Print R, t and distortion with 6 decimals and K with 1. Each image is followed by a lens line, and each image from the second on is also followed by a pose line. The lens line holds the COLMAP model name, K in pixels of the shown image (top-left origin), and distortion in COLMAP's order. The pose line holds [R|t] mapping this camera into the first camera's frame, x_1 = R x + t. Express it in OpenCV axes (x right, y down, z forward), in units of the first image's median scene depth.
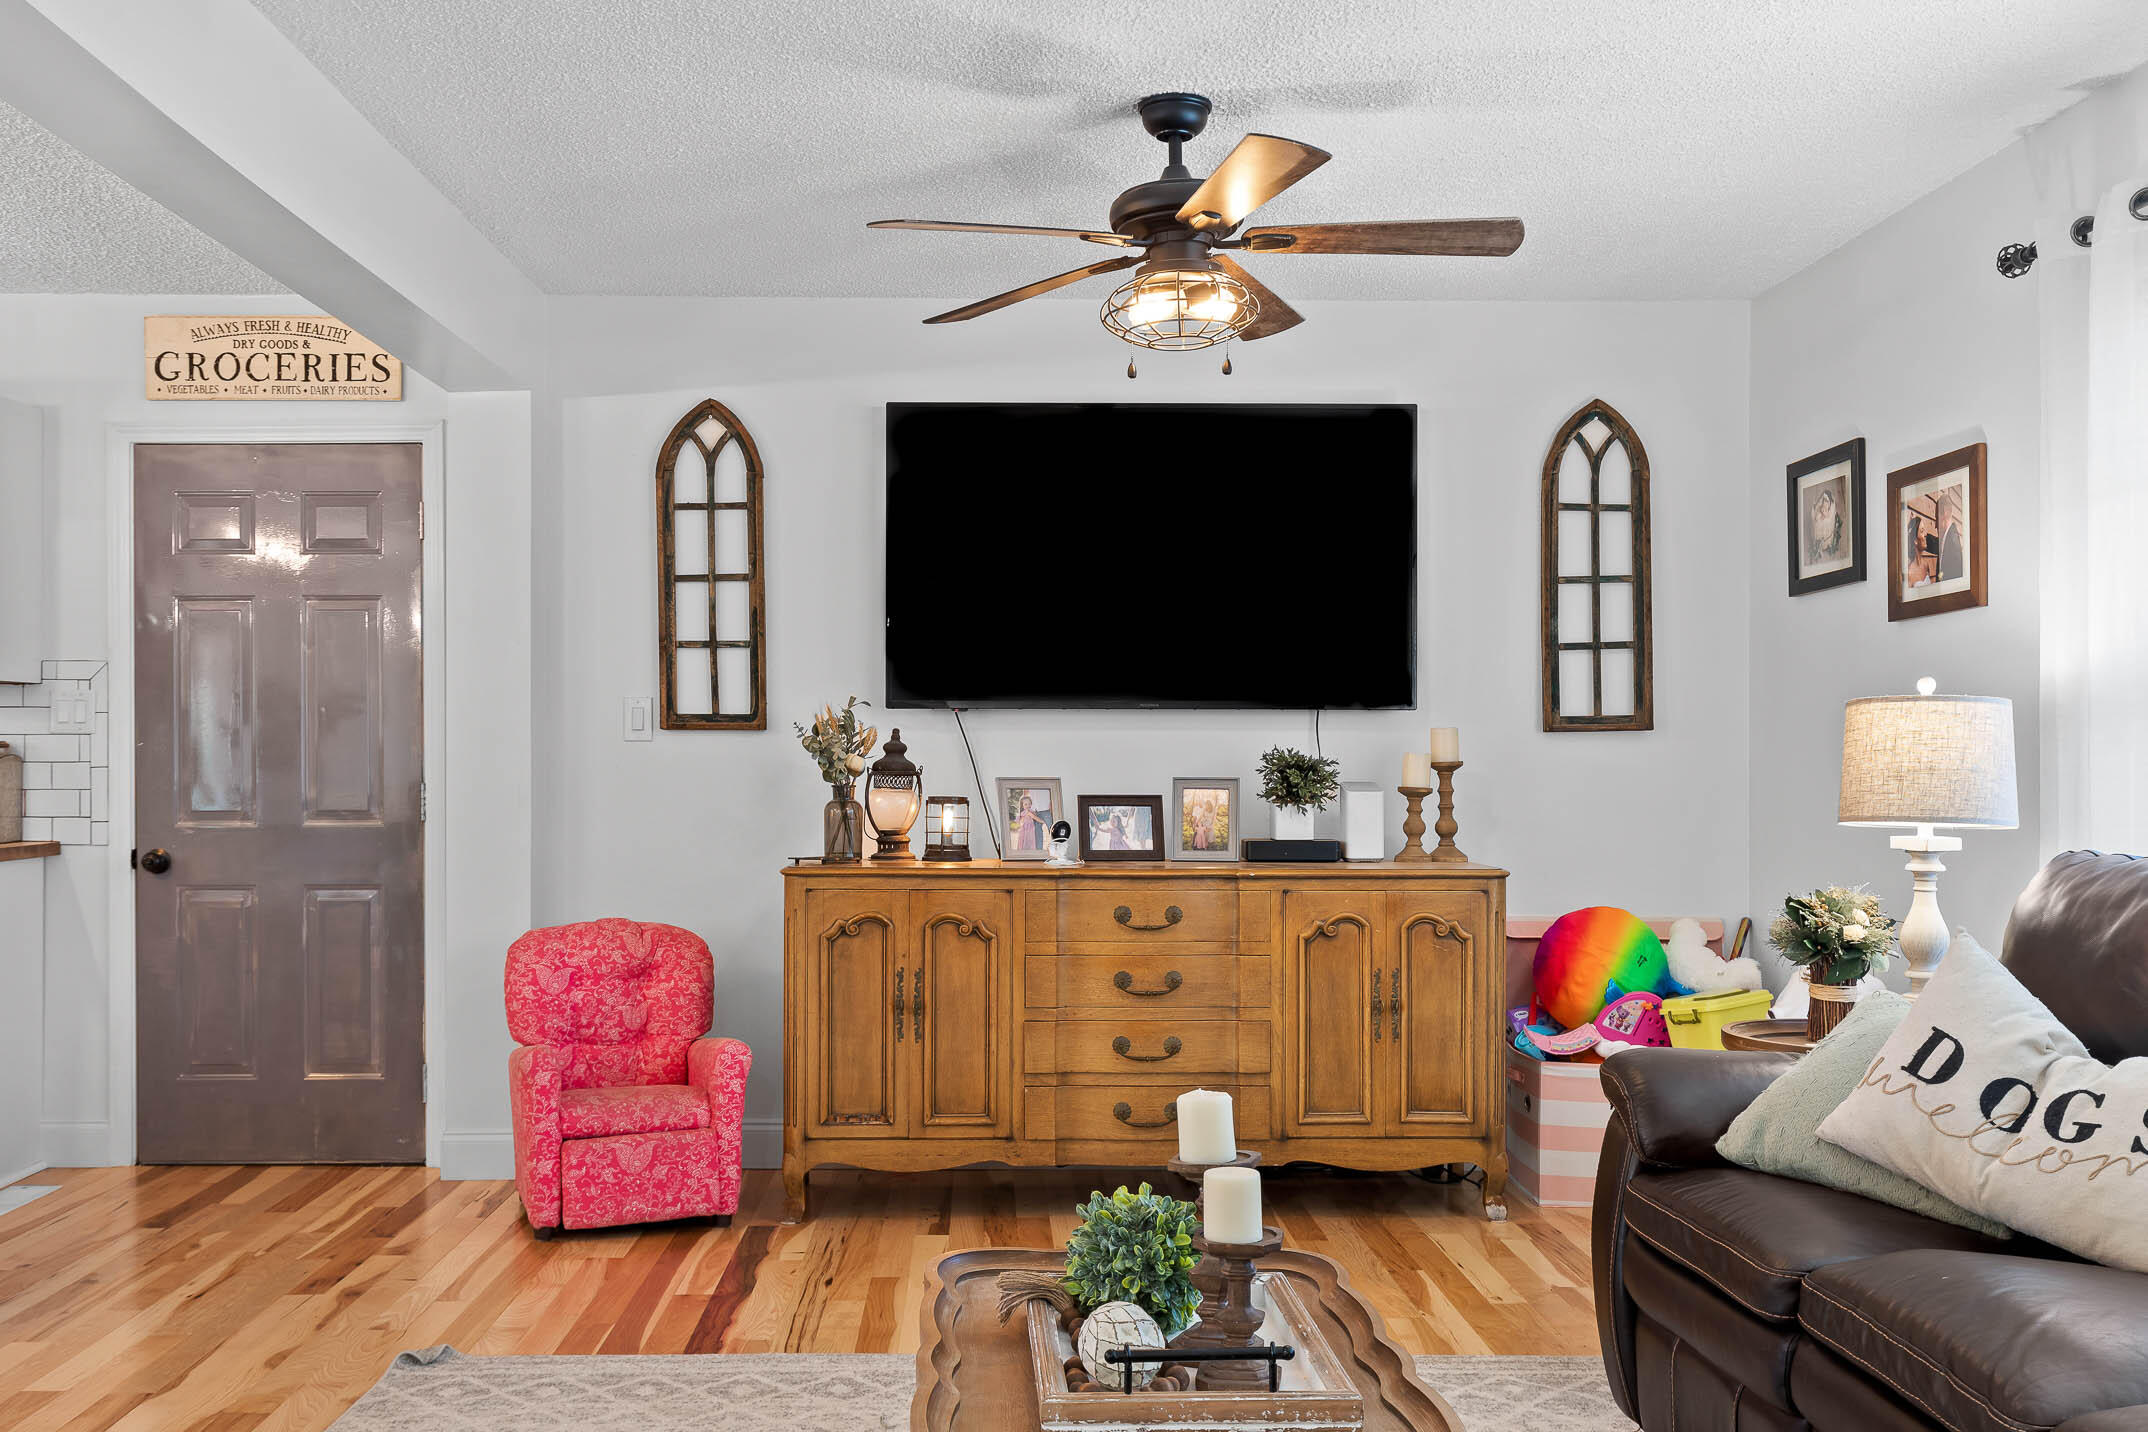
lens RADIAL K [[1977.8, 0, 1005.6], [0, 1977.8, 755.1], [0, 0, 1]] dist [0.005300, -0.005938]
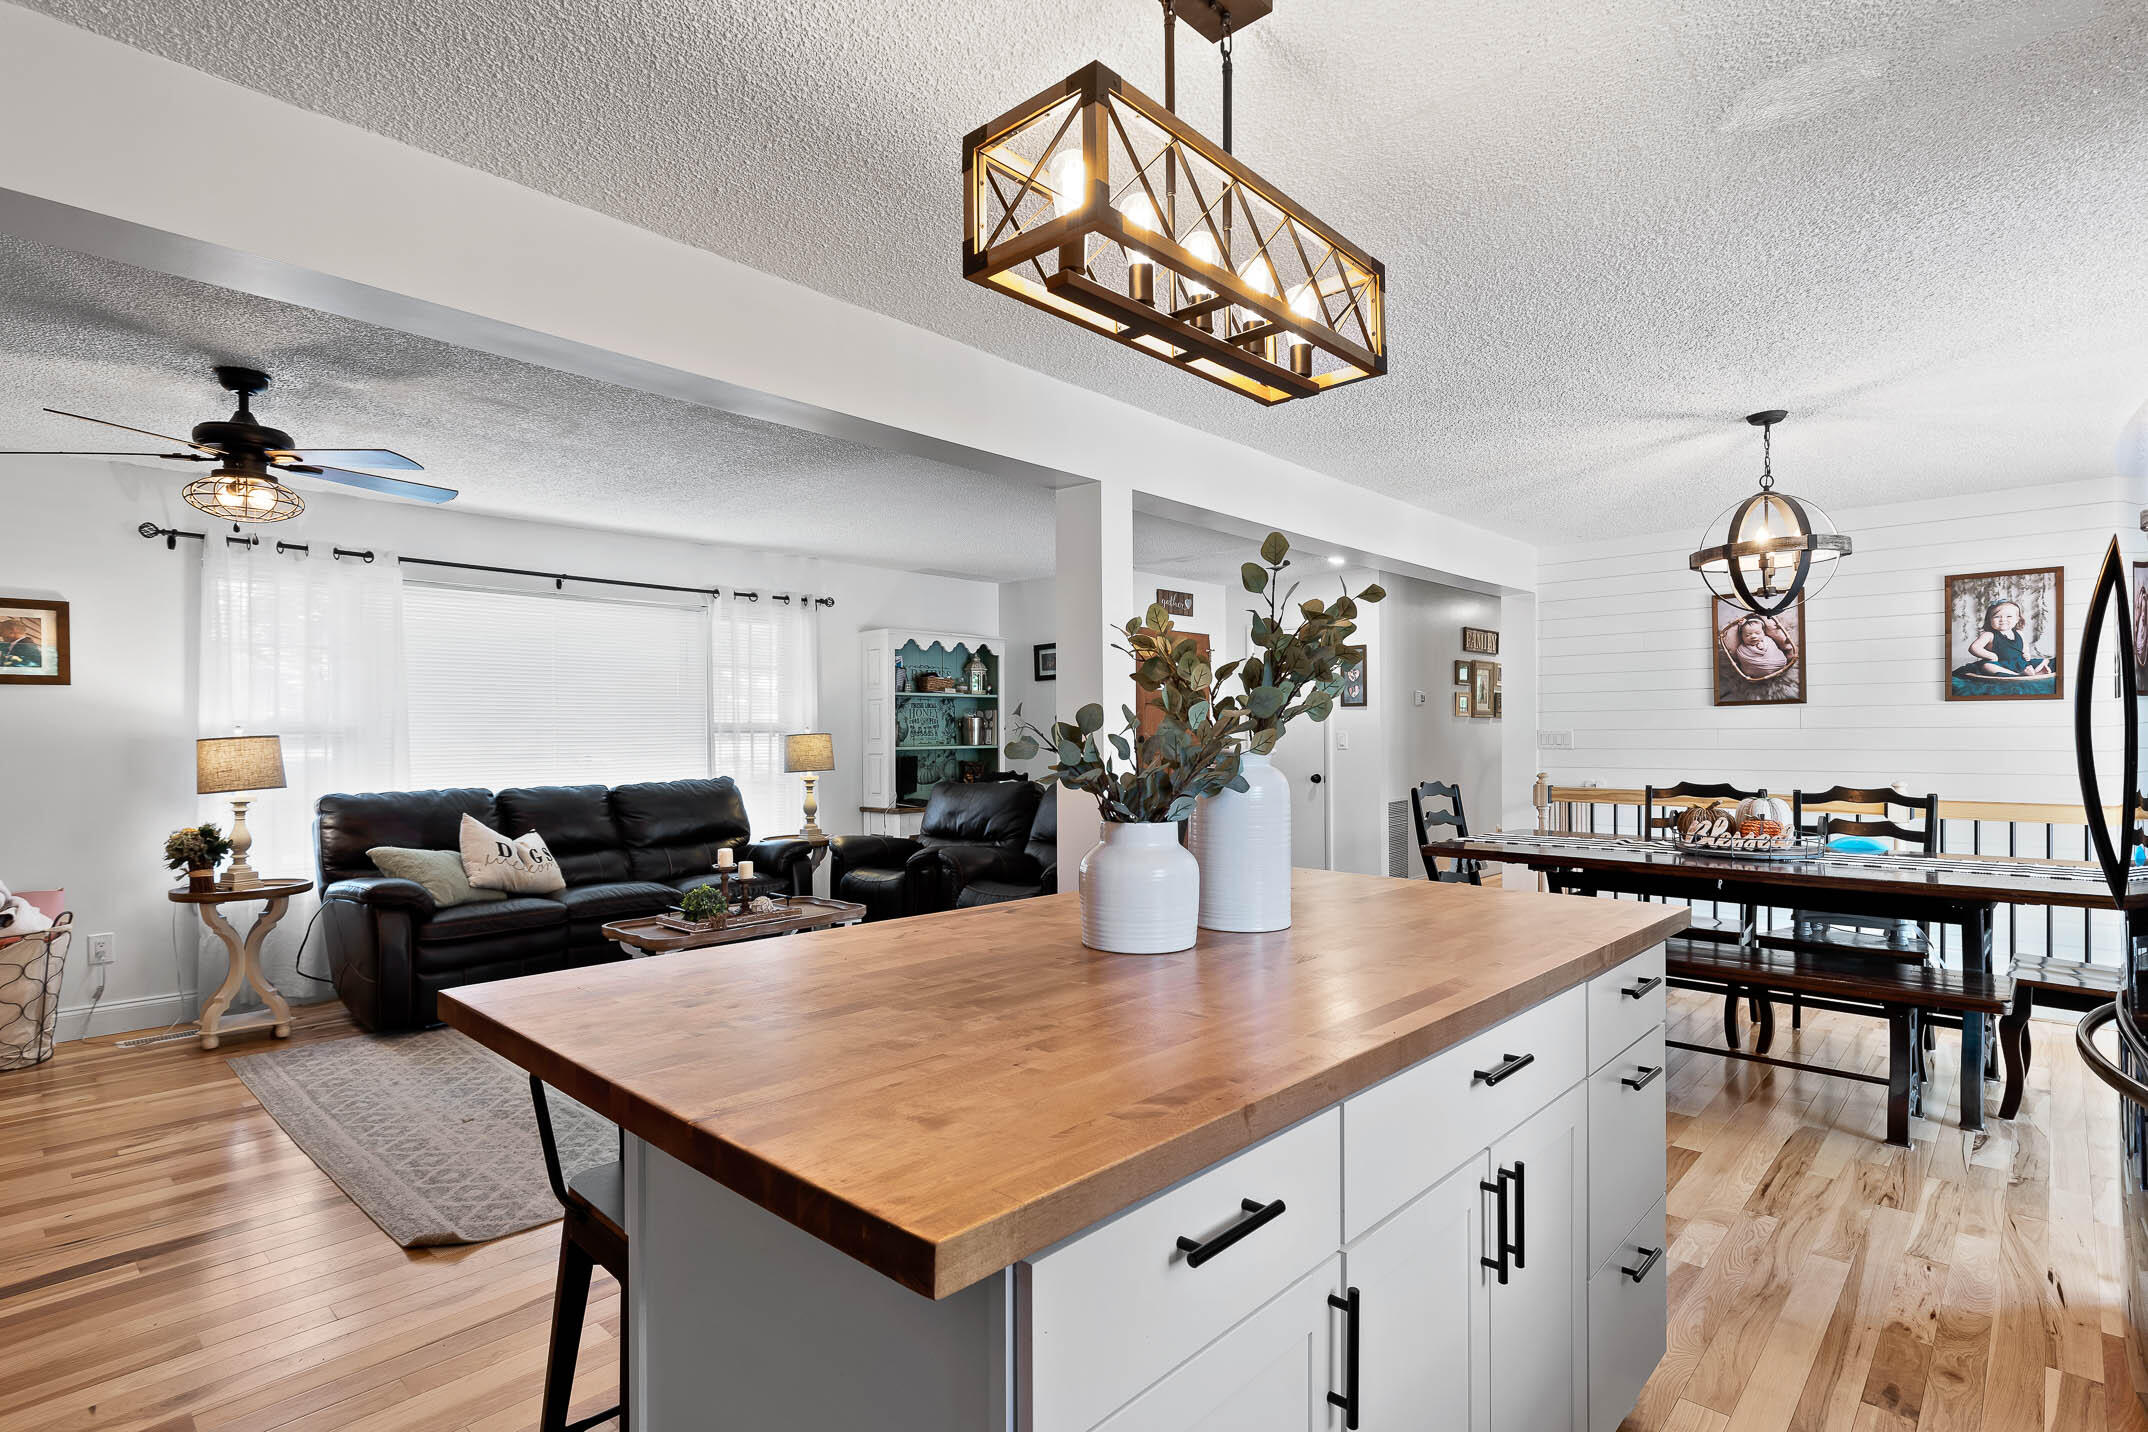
lens RADIAL K [[1056.2, 0, 1064.6], [0, 1056.2, 736.2], [0, 0, 1]] dist [-0.000799, -0.000199]
pose [[-0.719827, 0.002536, 0.694149, -0.746337], [0.001836, 0.999997, -0.001749, -0.016741], [-0.694152, 0.000015, -0.719829, 0.847819]]
